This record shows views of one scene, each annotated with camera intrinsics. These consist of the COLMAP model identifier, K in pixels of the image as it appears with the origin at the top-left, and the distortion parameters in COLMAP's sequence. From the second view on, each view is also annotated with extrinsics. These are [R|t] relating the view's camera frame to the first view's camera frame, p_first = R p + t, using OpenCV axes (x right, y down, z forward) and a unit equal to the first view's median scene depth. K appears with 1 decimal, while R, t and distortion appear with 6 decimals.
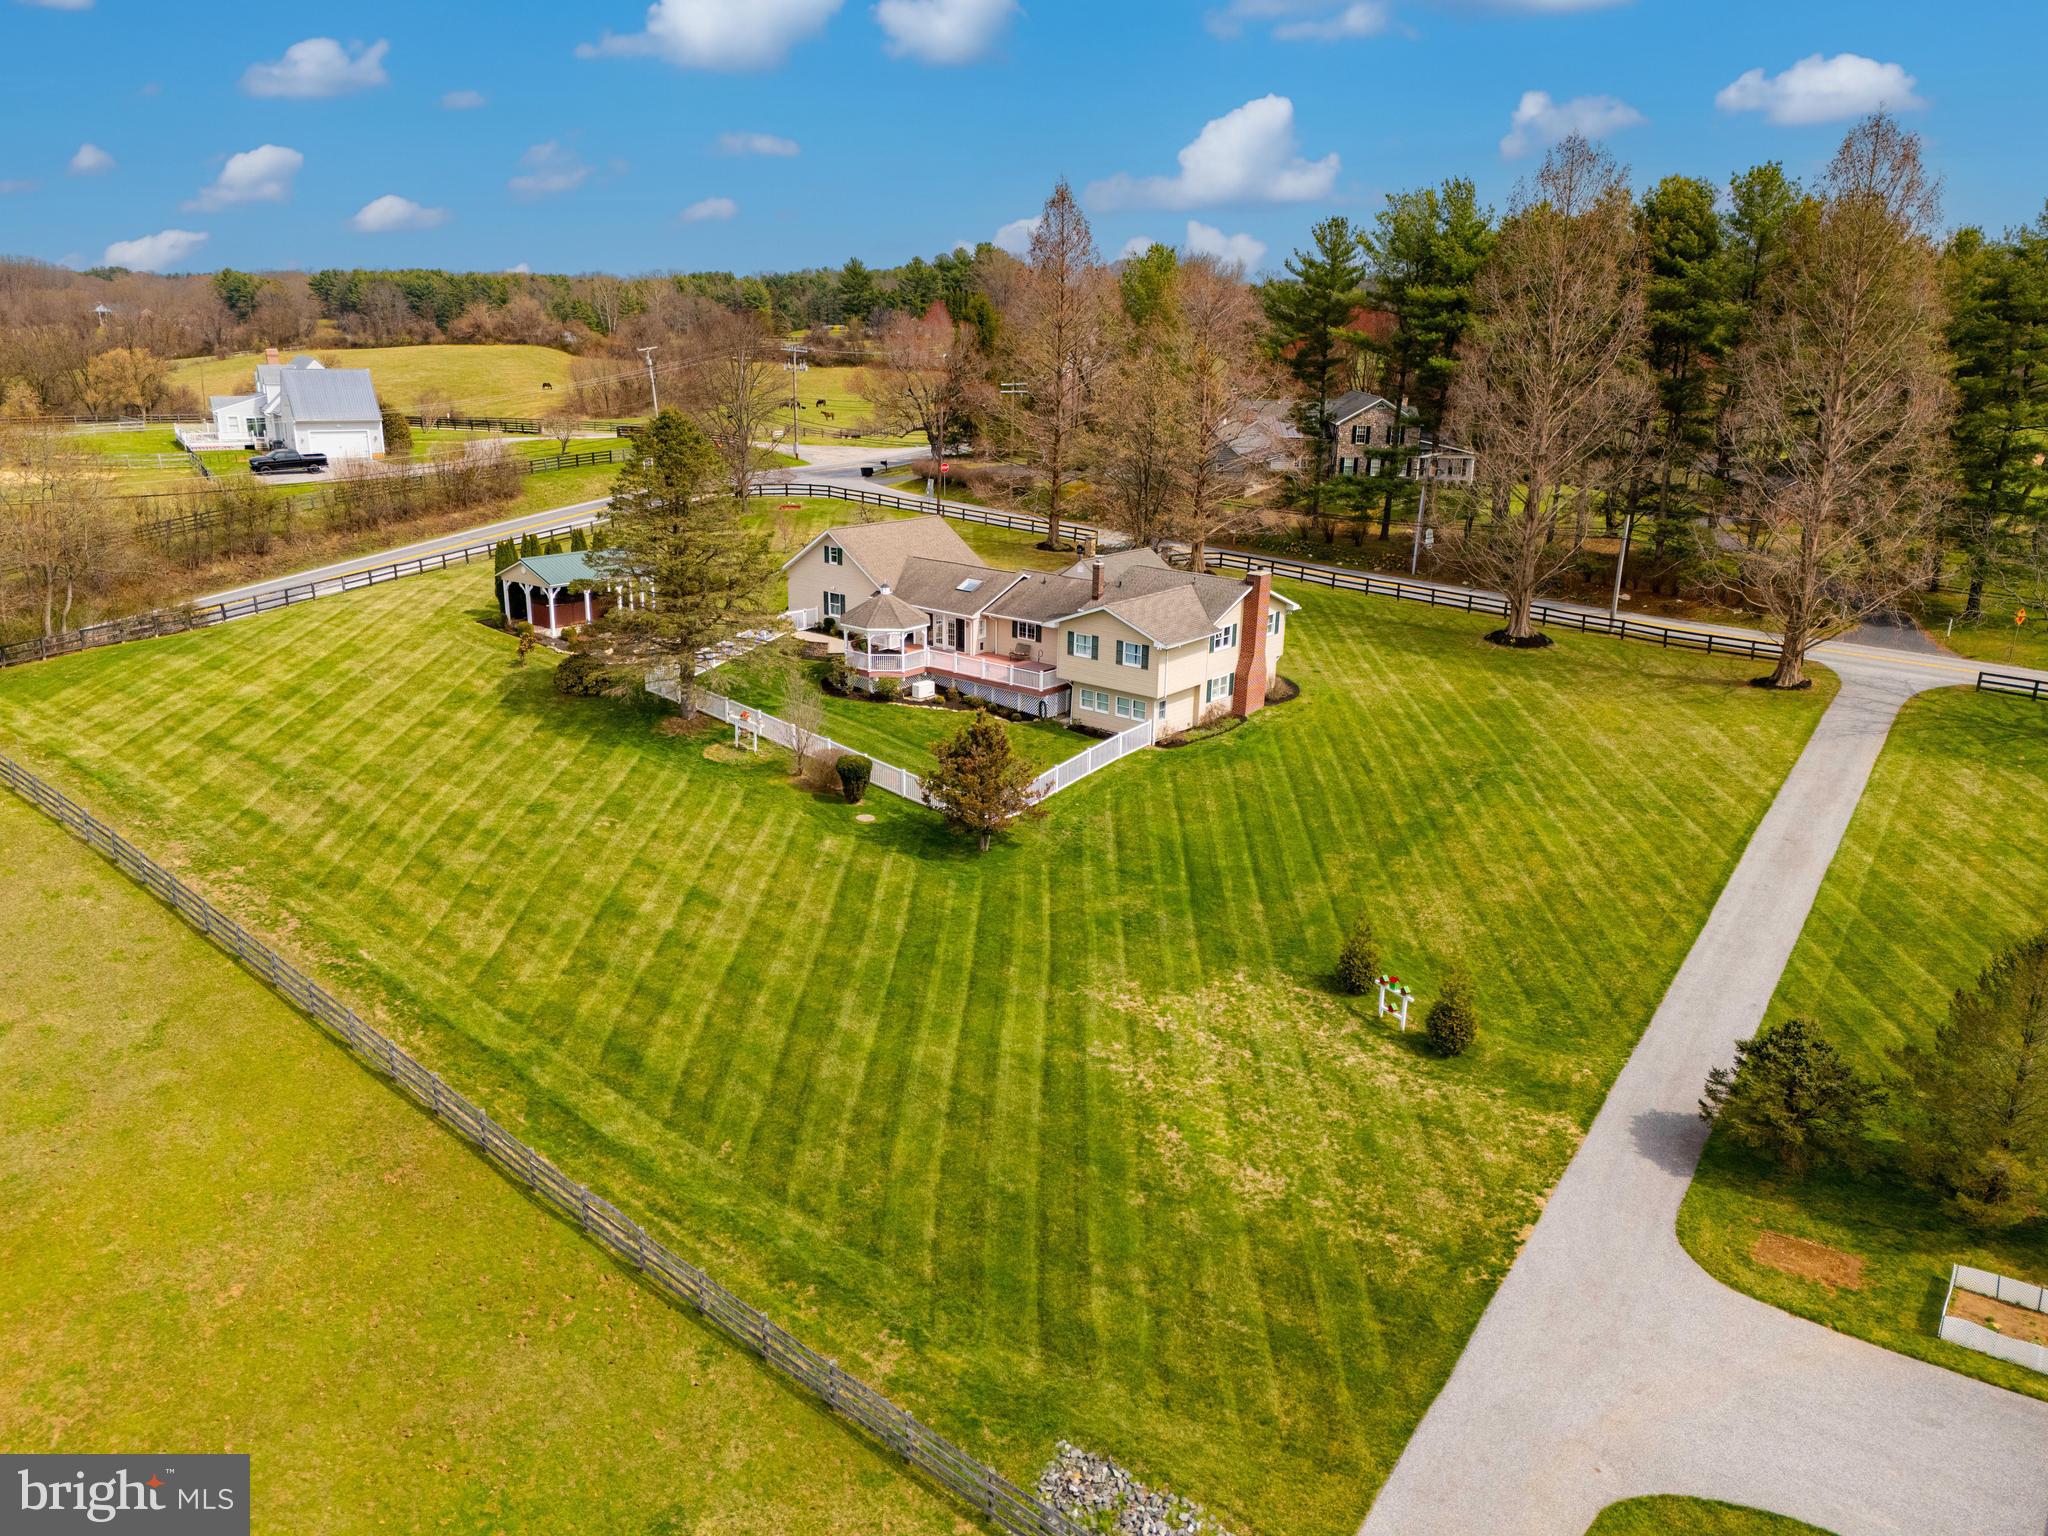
lens RADIAL K [[1496.2, 0, 1024.0], [0, 1496.2, 768.0], [0, 0, 1]] dist [0.086658, -0.083258]
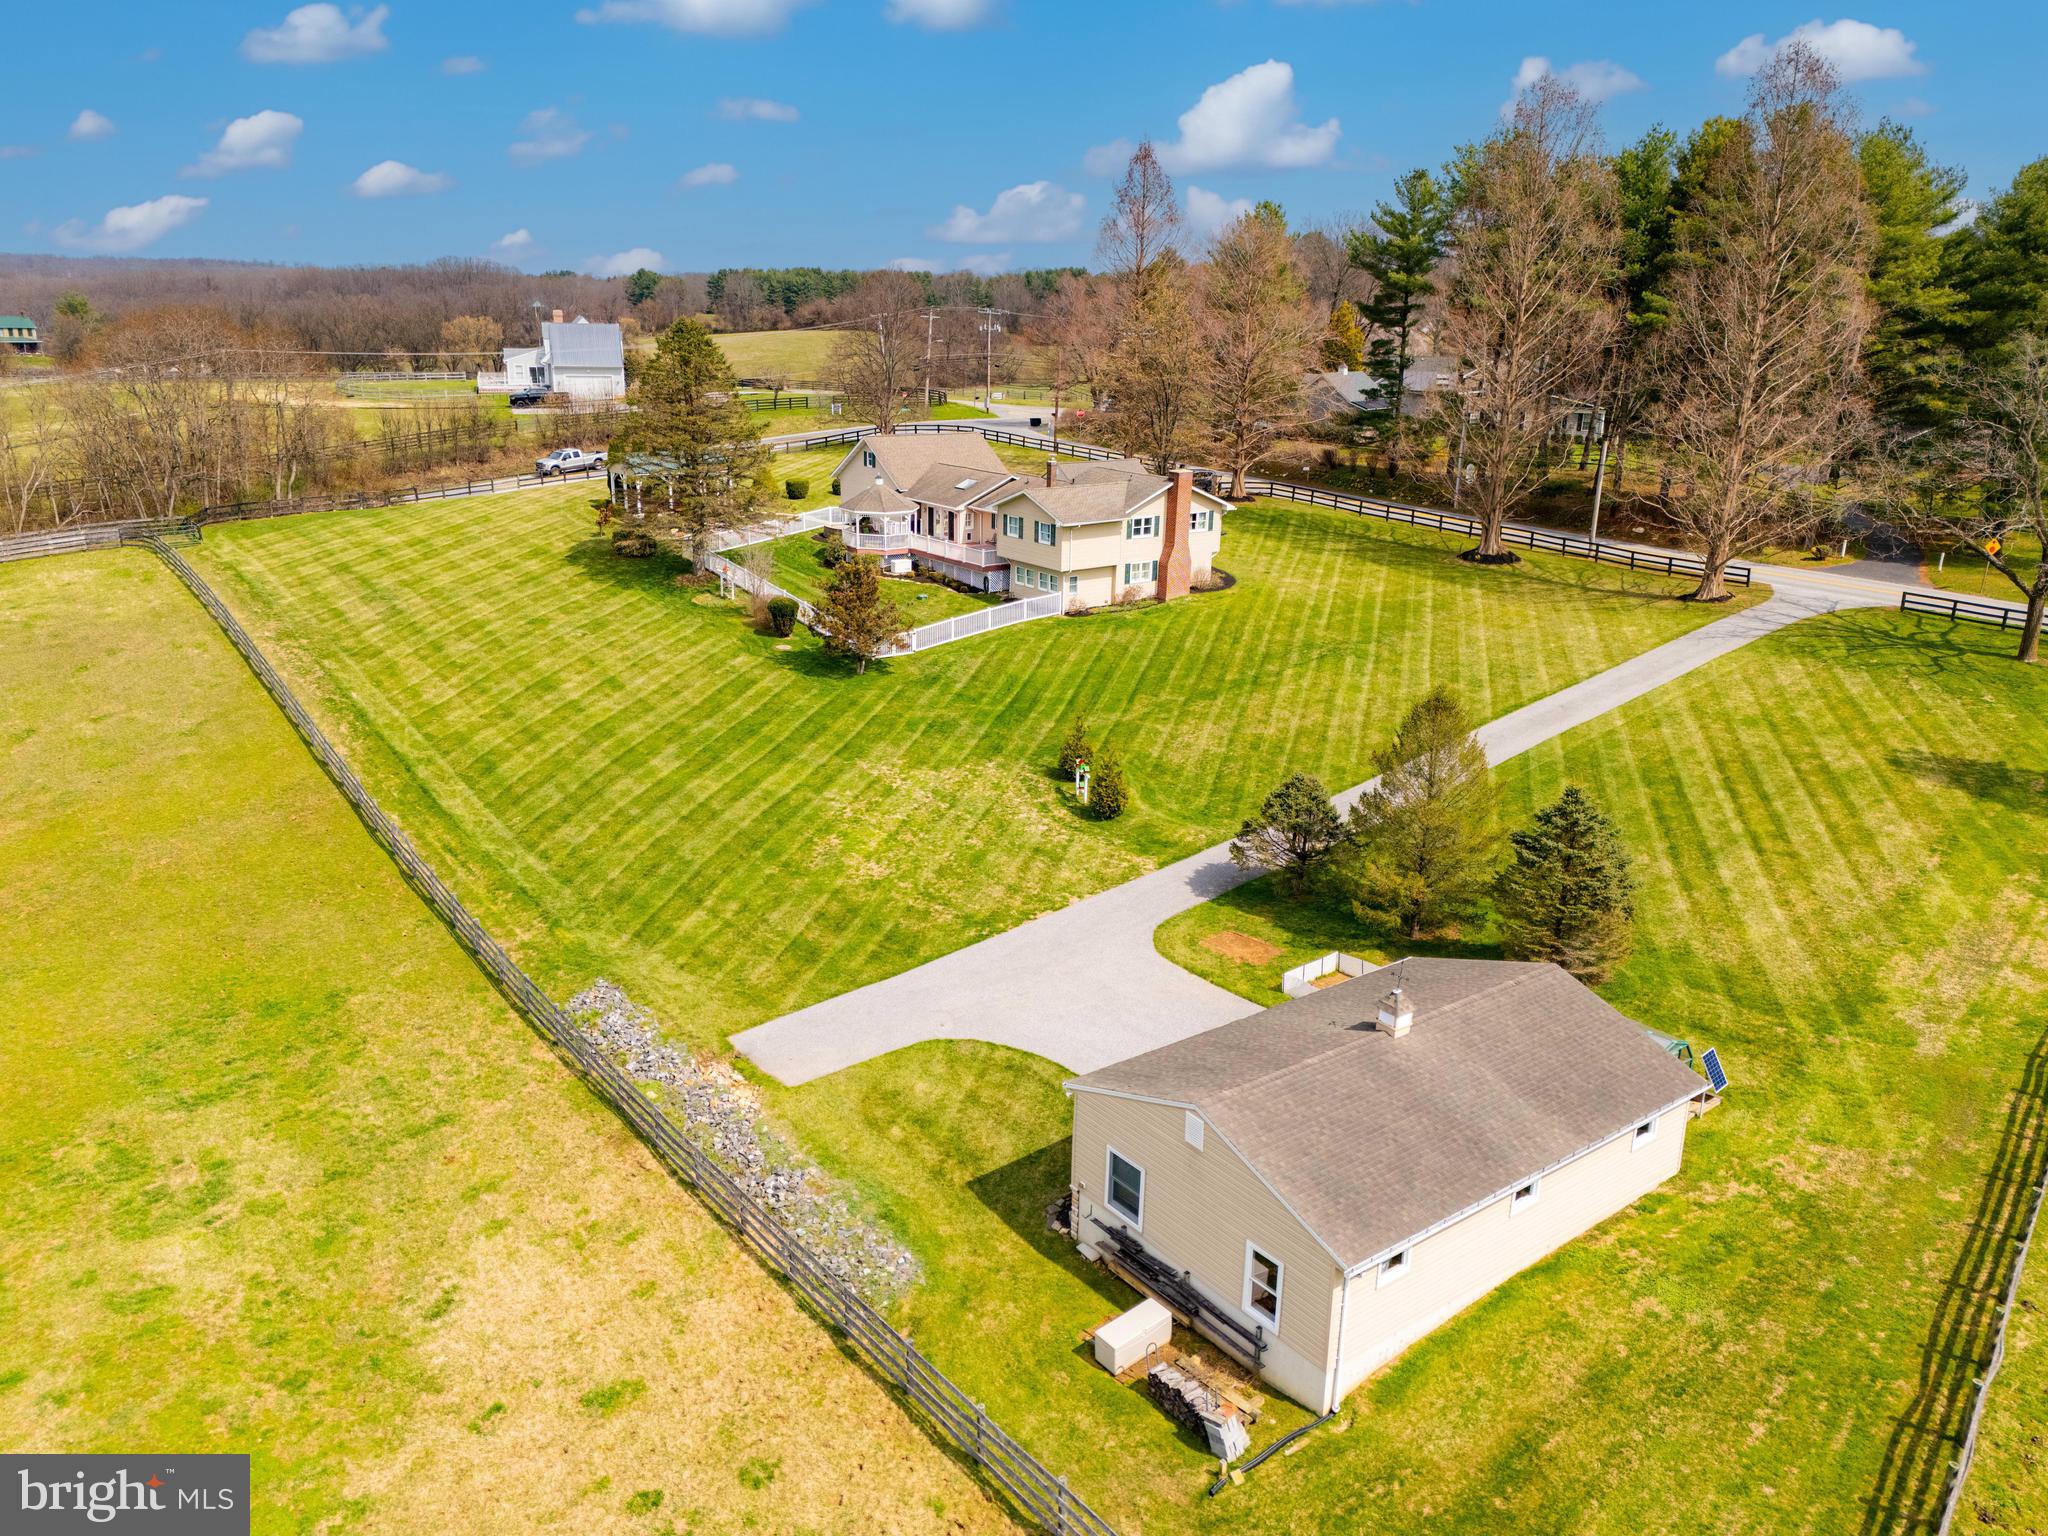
lens RADIAL K [[1496.2, 0, 1024.0], [0, 1496.2, 768.0], [0, 0, 1]] dist [0.086658, -0.083258]
pose [[0.970517, 0.071358, -0.230228, 0.308530], [-0.071478, 0.997411, 0.007830, 0.089478], [0.230191, 0.008857, 0.973105, -0.120496]]
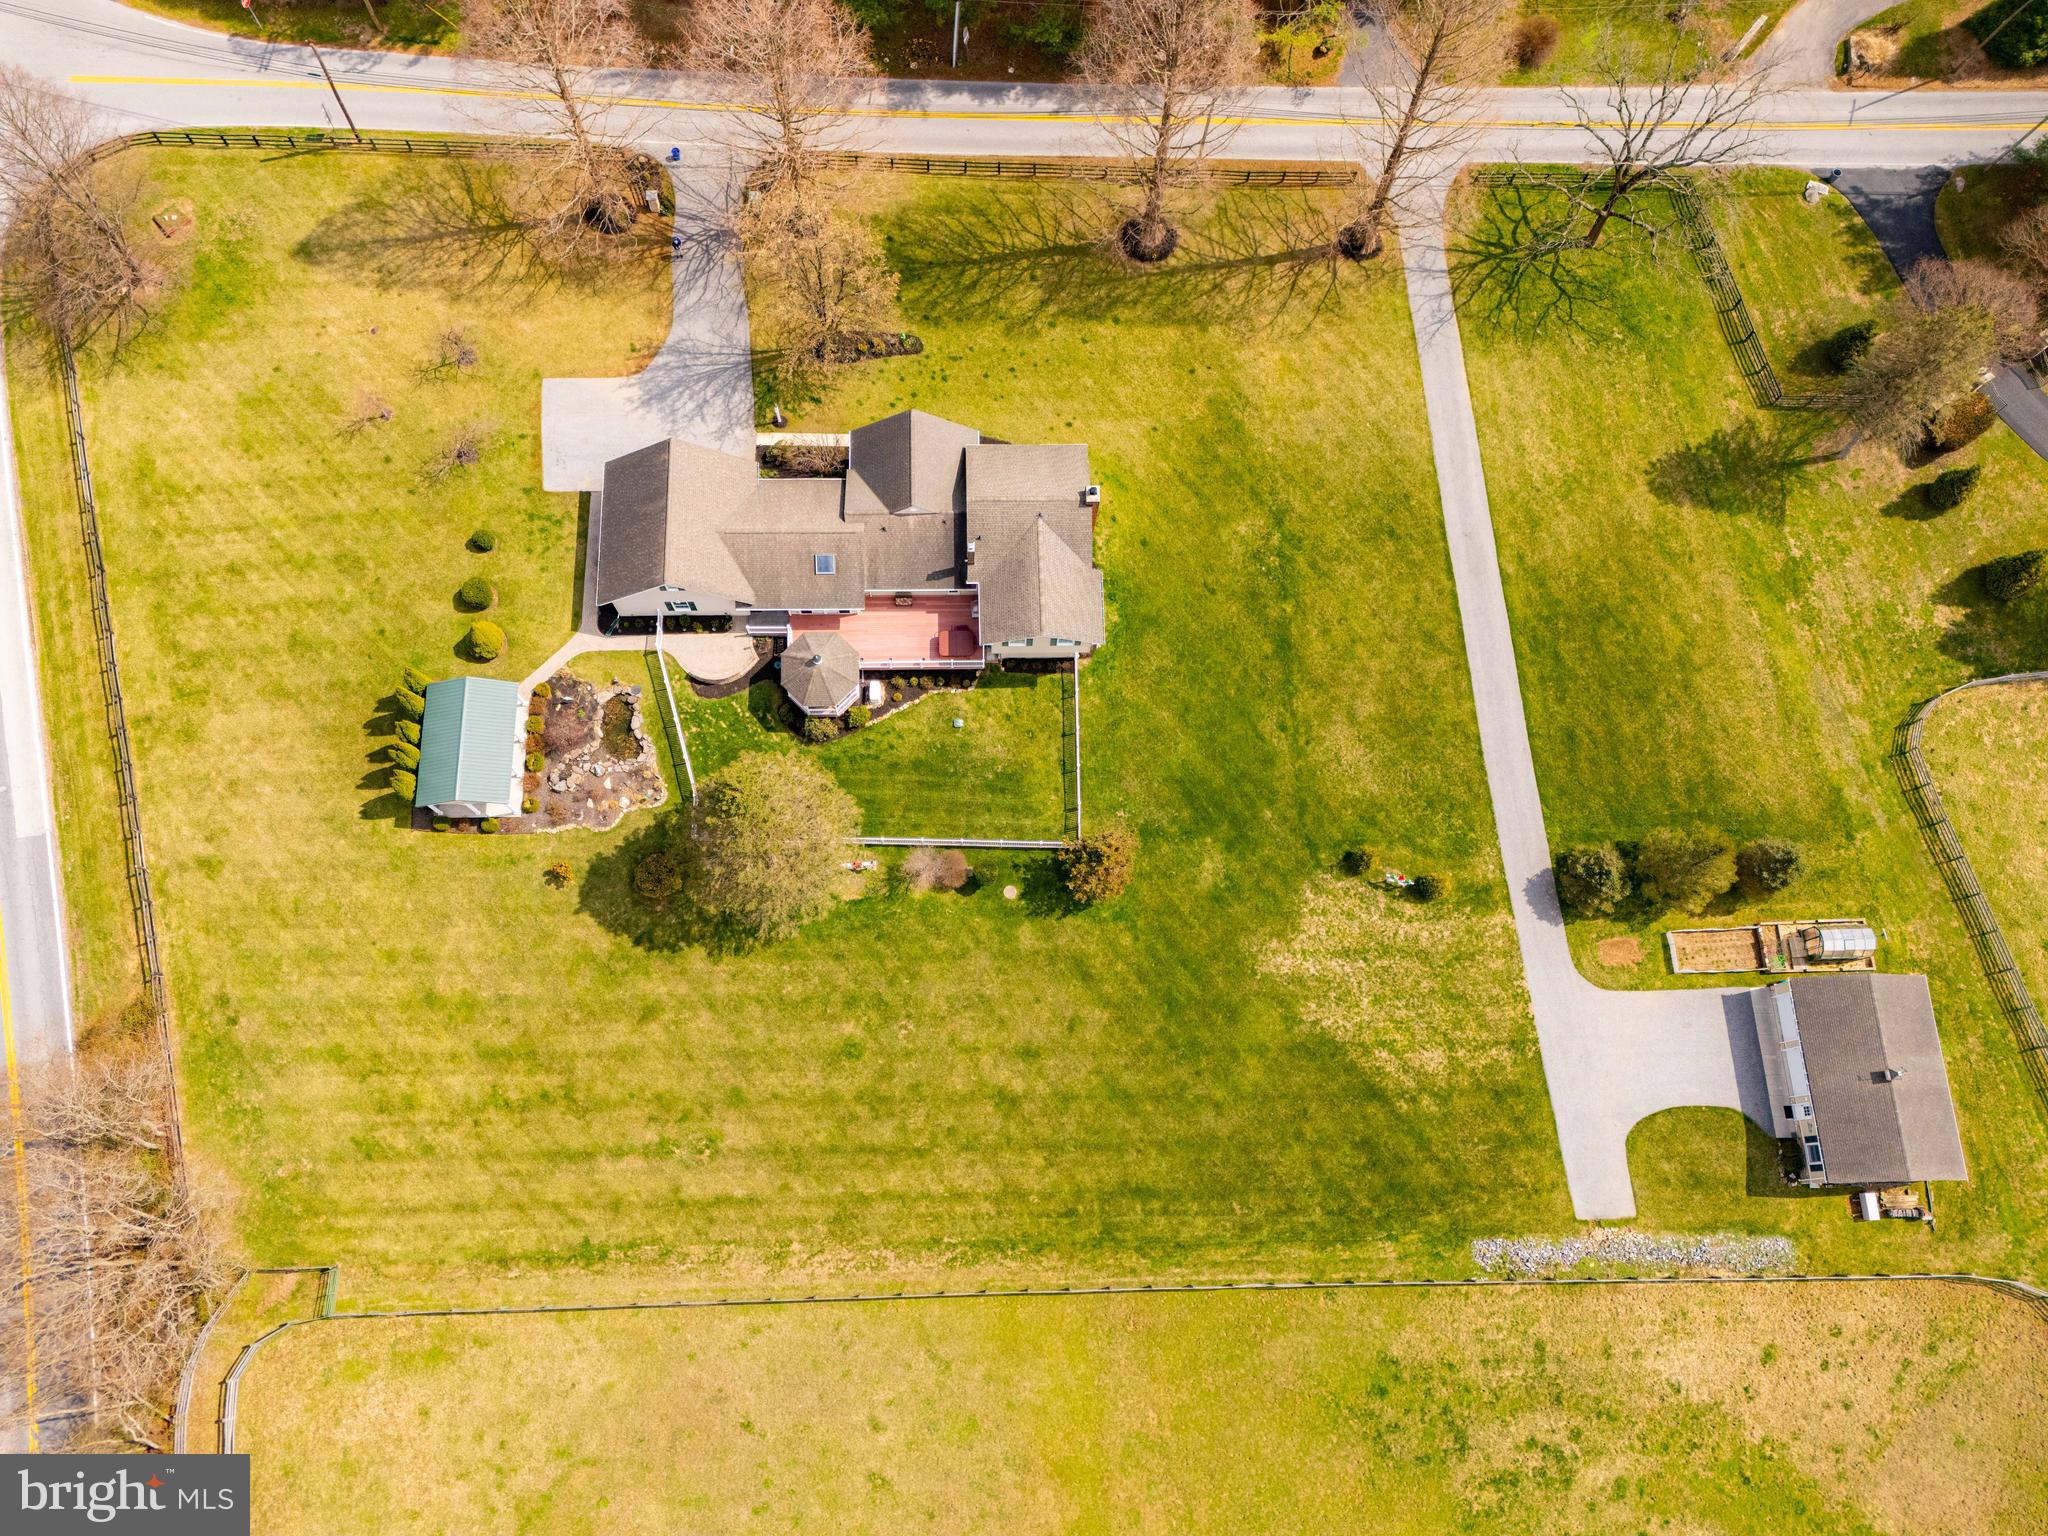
lens RADIAL K [[1496.2, 0, 1024.0], [0, 1496.2, 768.0], [0, 0, 1]] dist [0.086658, -0.083258]
pose [[0.759346, -0.621395, 0.193033, -0.246004], [0.176878, 0.482612, 0.857788, -1.030928], [-0.626185, -0.617215, 0.476381, 0.315543]]
